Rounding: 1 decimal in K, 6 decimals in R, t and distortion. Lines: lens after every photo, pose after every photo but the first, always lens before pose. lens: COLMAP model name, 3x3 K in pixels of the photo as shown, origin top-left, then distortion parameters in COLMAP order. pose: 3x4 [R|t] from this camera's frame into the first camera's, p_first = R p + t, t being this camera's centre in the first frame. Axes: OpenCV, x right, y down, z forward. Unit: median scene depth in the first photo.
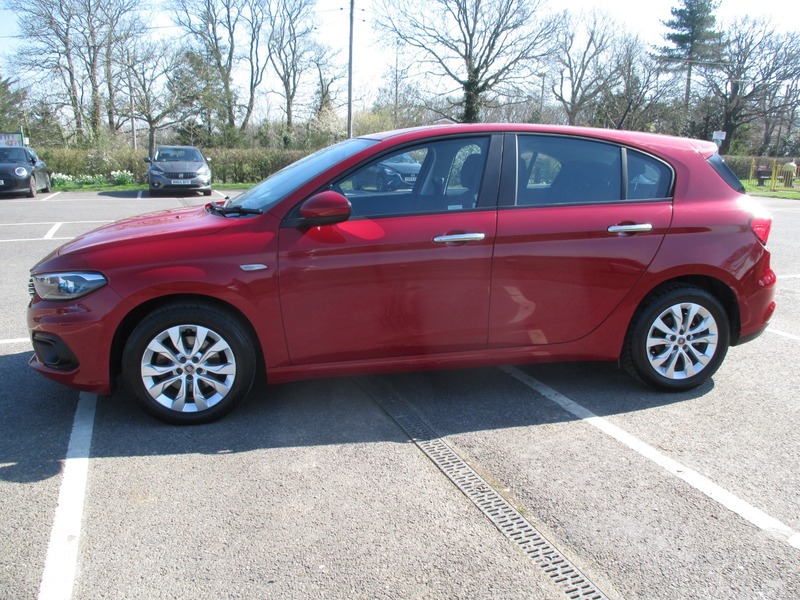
lens RADIAL K [[674.7, 0, 402.6], [0, 674.7, 306.7], [0, 0, 1]] dist [-0.038846, 0.005706]
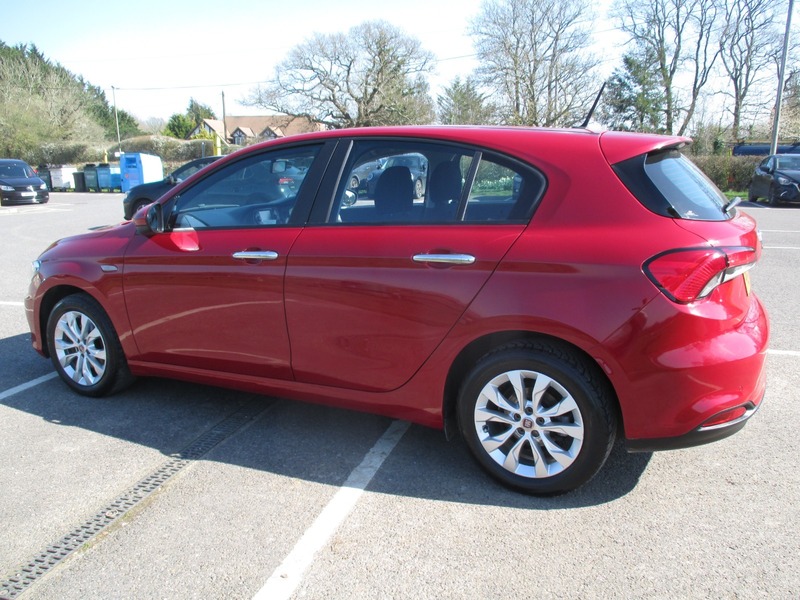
lens RADIAL K [[674.7, 0, 403.1], [0, 674.7, 305.5], [0, 0, 1]] dist [-0.038846, 0.005706]
pose [[0.782978, 0.116640, -0.611016, 0.730433], [-0.122975, 0.991901, 0.031765, -0.078522], [0.609773, 0.050268, 0.790980, 0.352882]]
